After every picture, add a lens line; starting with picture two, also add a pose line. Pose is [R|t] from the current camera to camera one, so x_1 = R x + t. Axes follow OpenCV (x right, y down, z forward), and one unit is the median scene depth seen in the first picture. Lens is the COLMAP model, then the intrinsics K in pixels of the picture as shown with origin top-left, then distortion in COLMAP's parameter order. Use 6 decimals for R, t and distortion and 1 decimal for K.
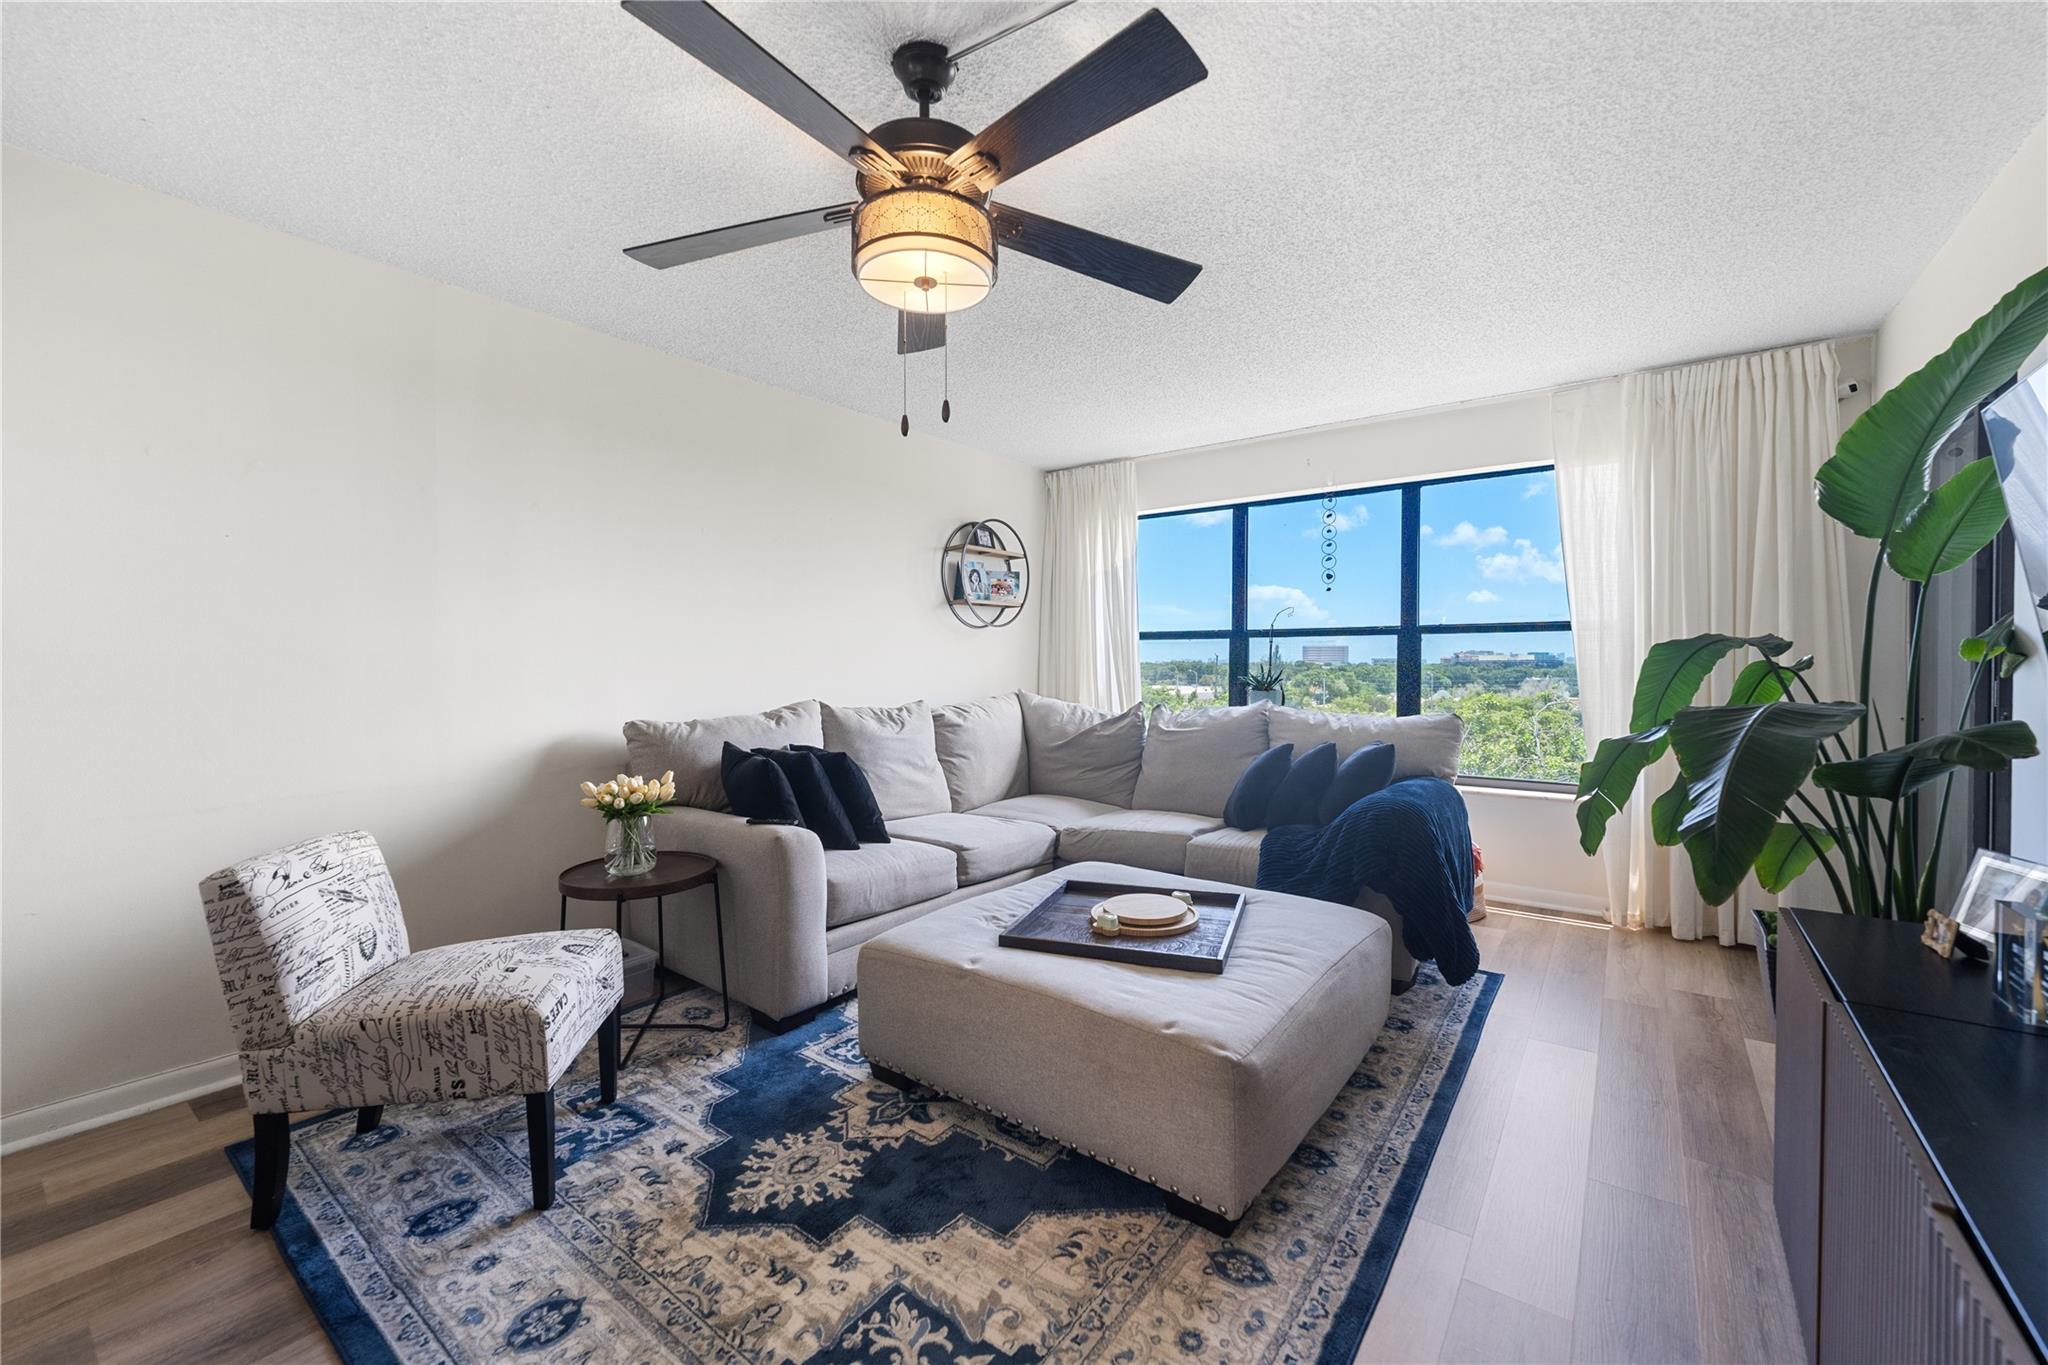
lens RADIAL K [[826.2, 0, 1014.0], [0, 826.2, 672.3], [0, 0, 1]] dist [-0.001336, -0.000124]
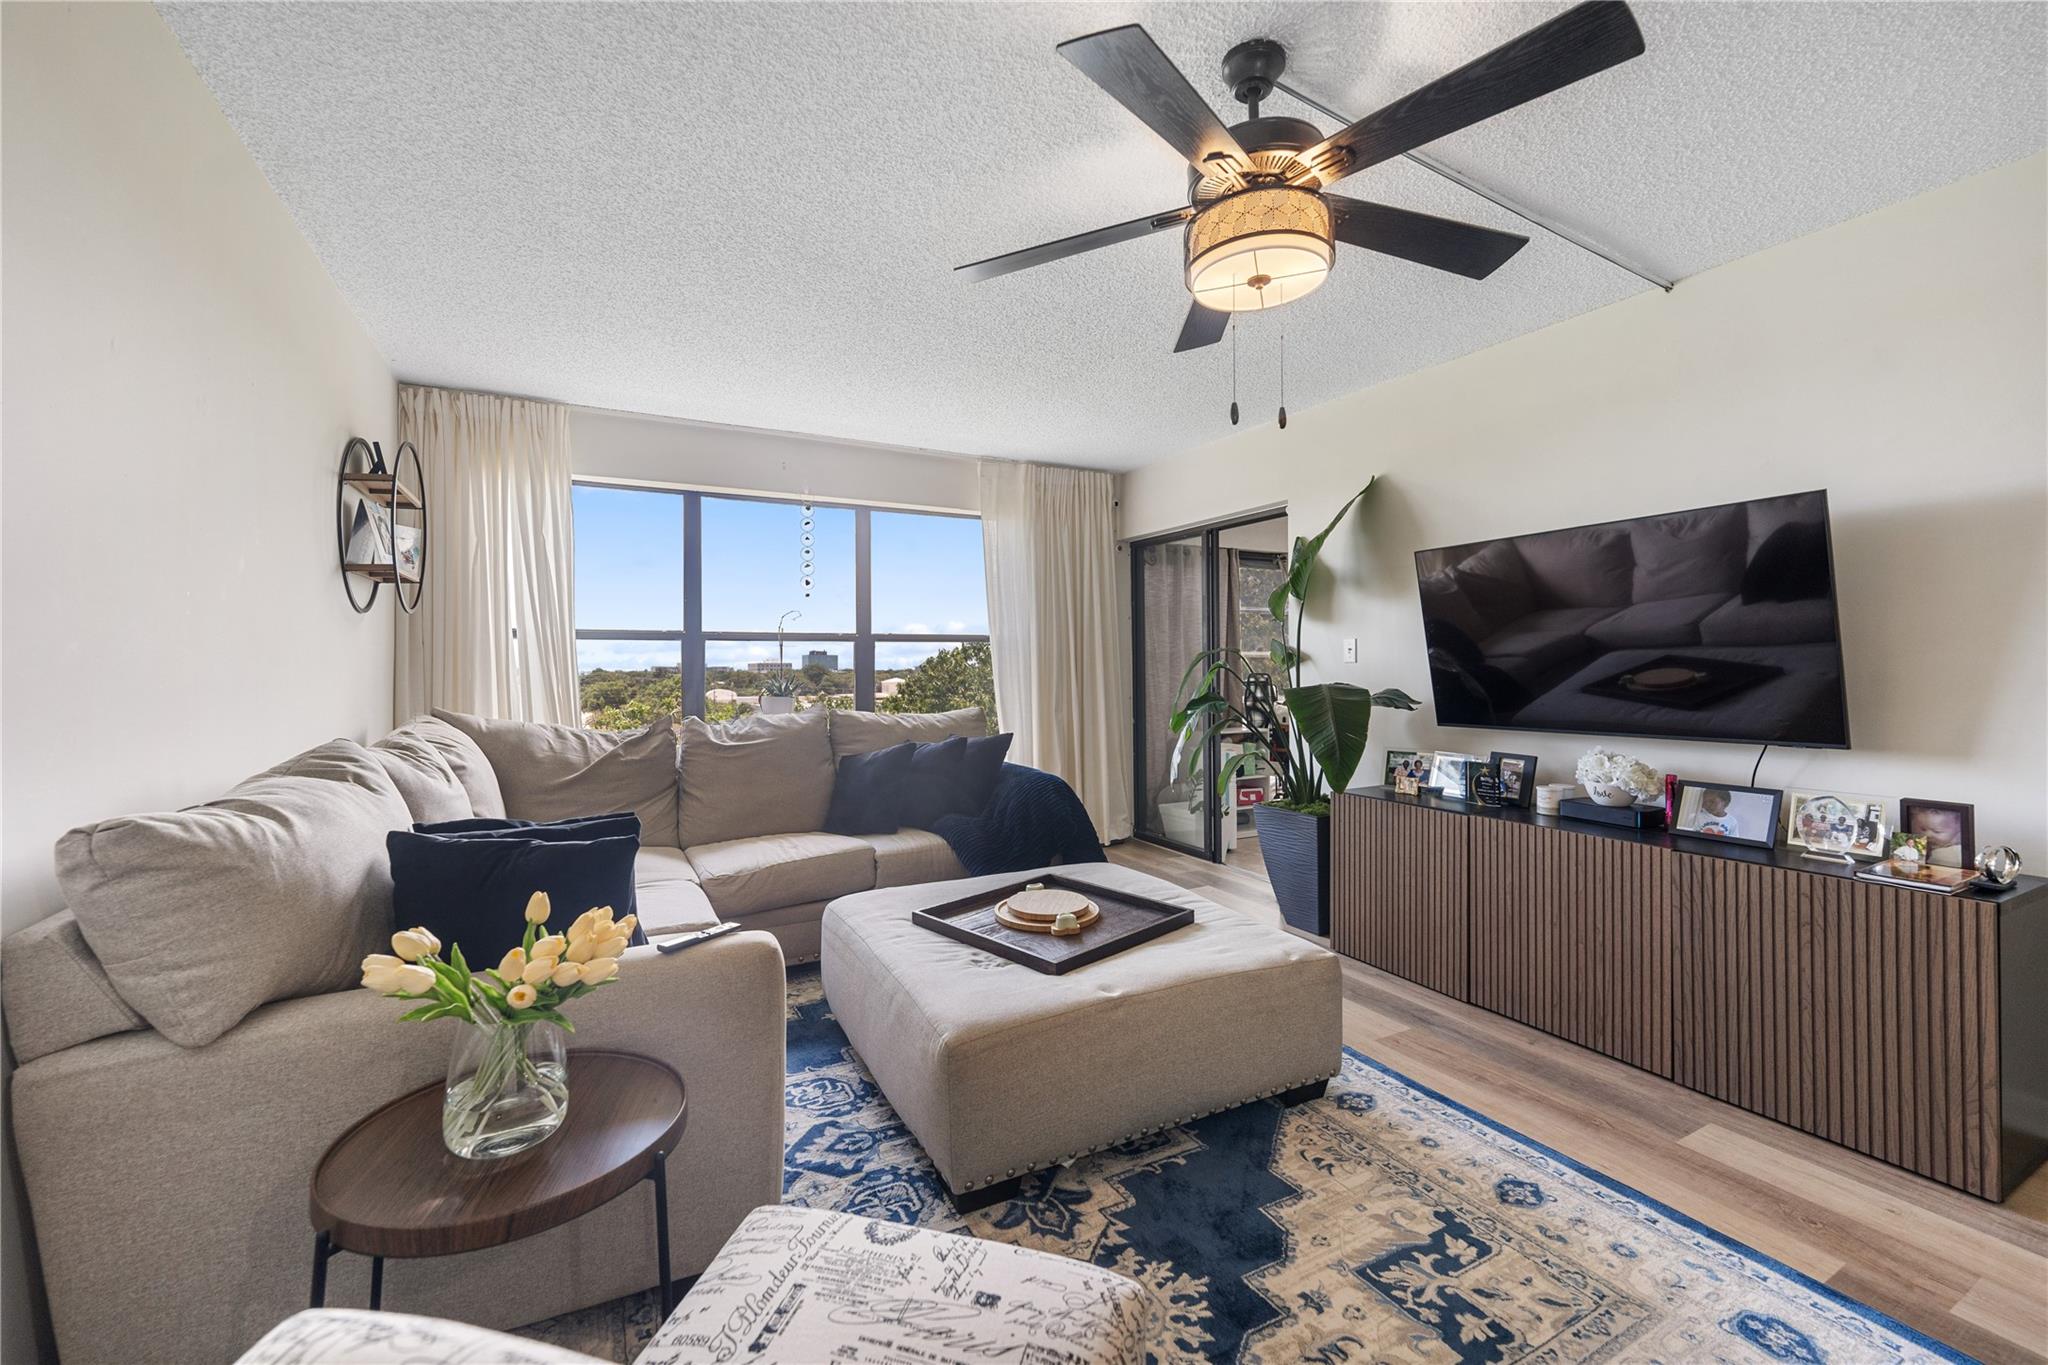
lens RADIAL K [[836.2, 0, 1020.9], [0, 836.2, 659.1], [0, 0, 1]] dist [-0.000620, -0.000066]
pose [[0.421174, 0.005968, 0.906960, -0.977457], [0.016947, 0.999752, -0.014448, -0.004691], [-0.906821, 0.021456, 0.420969, 0.719165]]
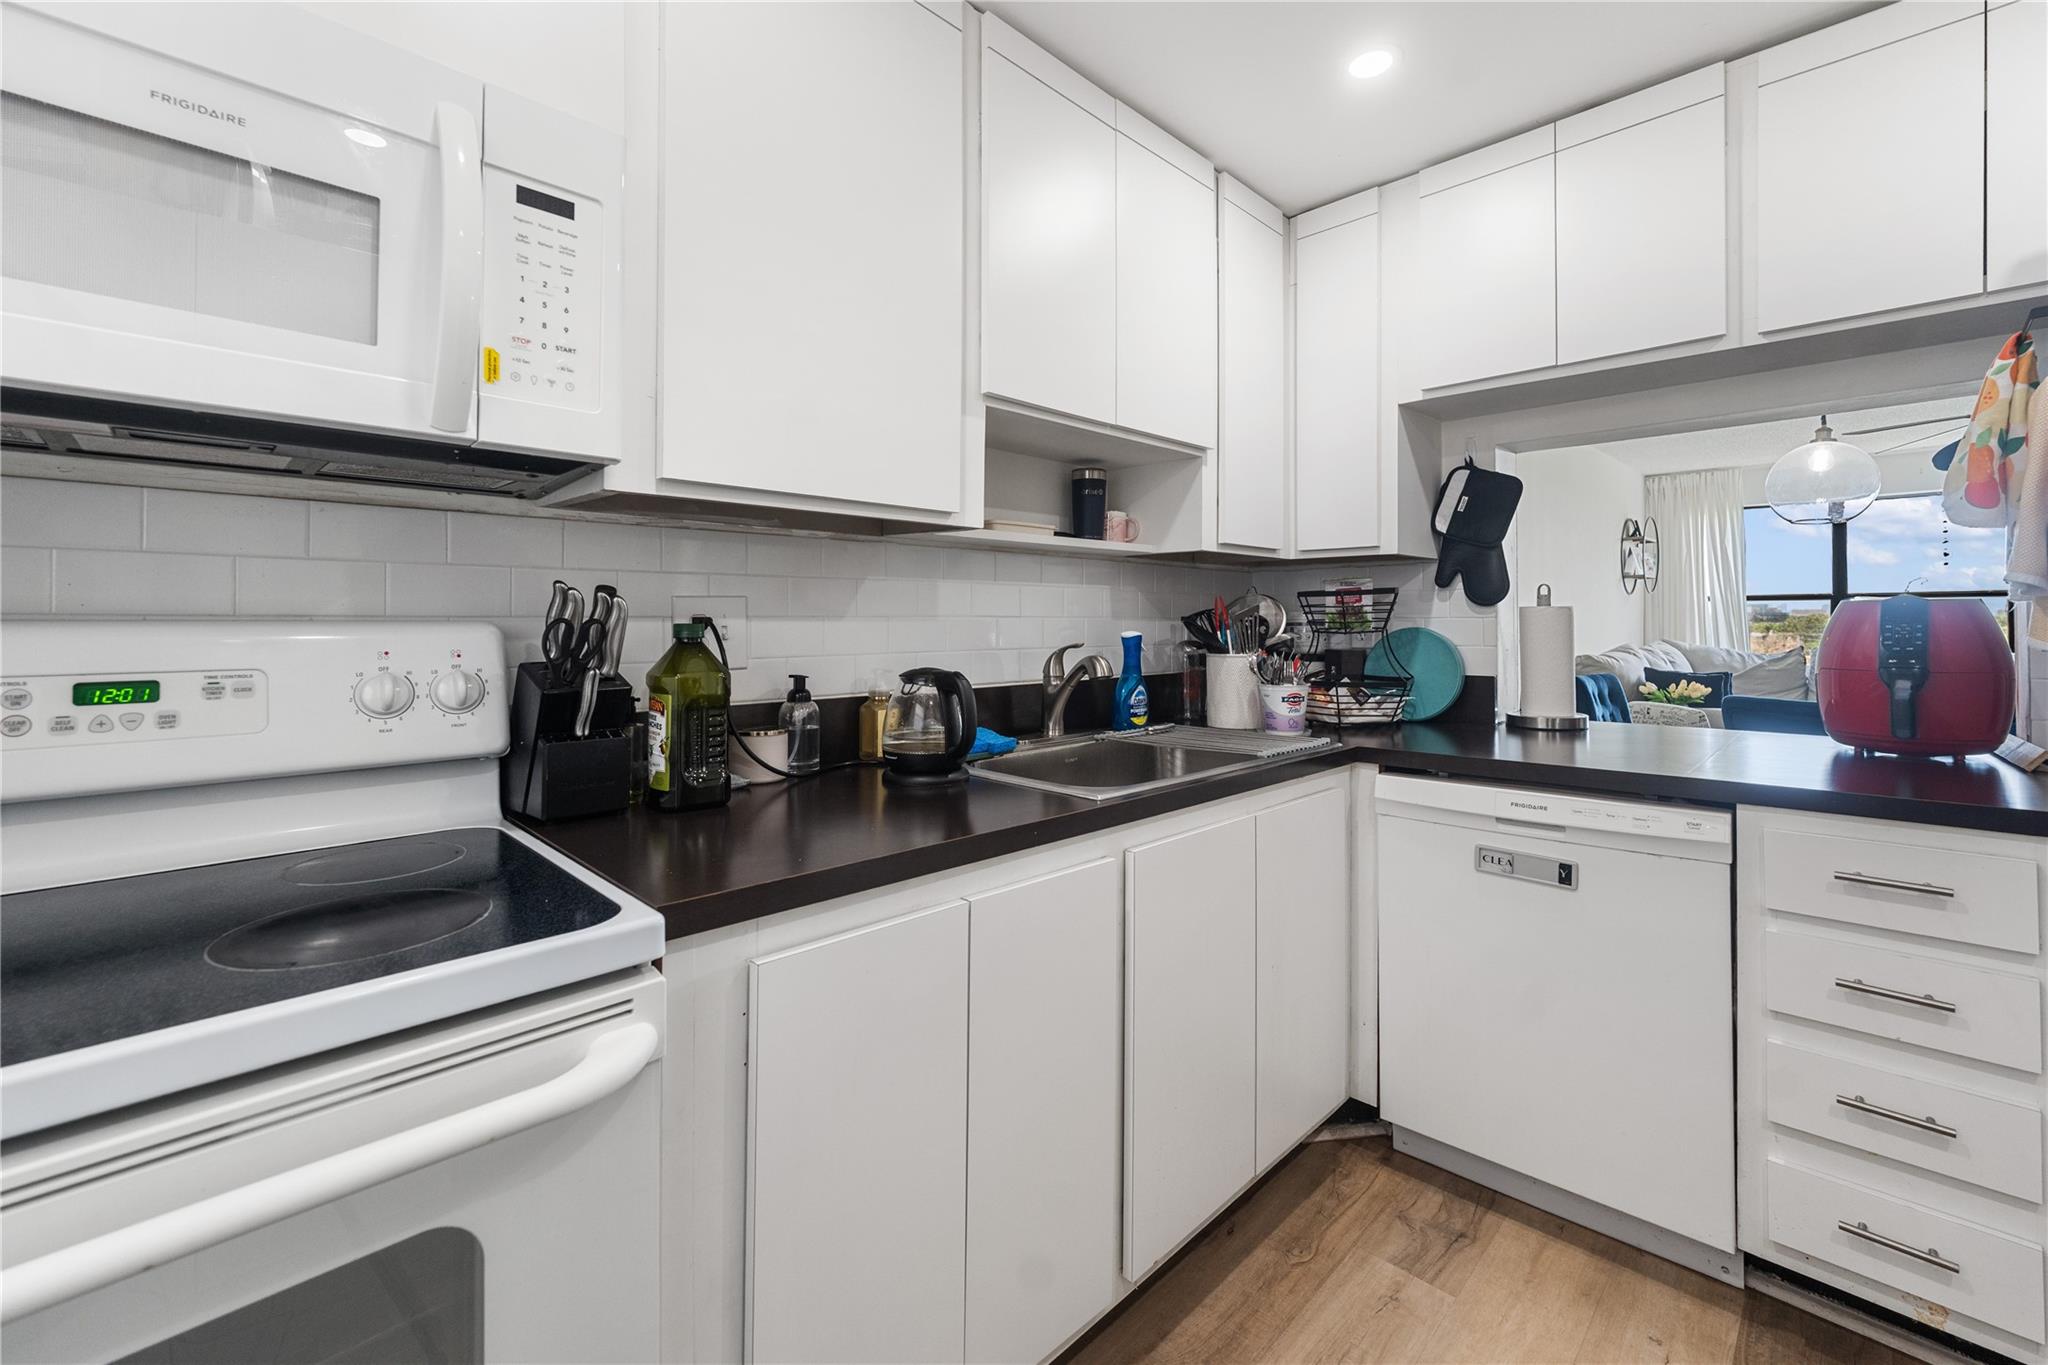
lens RADIAL K [[852.4, 0, 1023.1], [0, 852.4, 608.6], [0, 0, 1]] dist [-0.000660, -0.000065]
pose [[0.991192, -0.002846, -0.132402, -2.116630], [0.000148, 0.999792, -0.020380, 0.000147], [0.132432, 0.020181, 0.990987, -1.361153]]
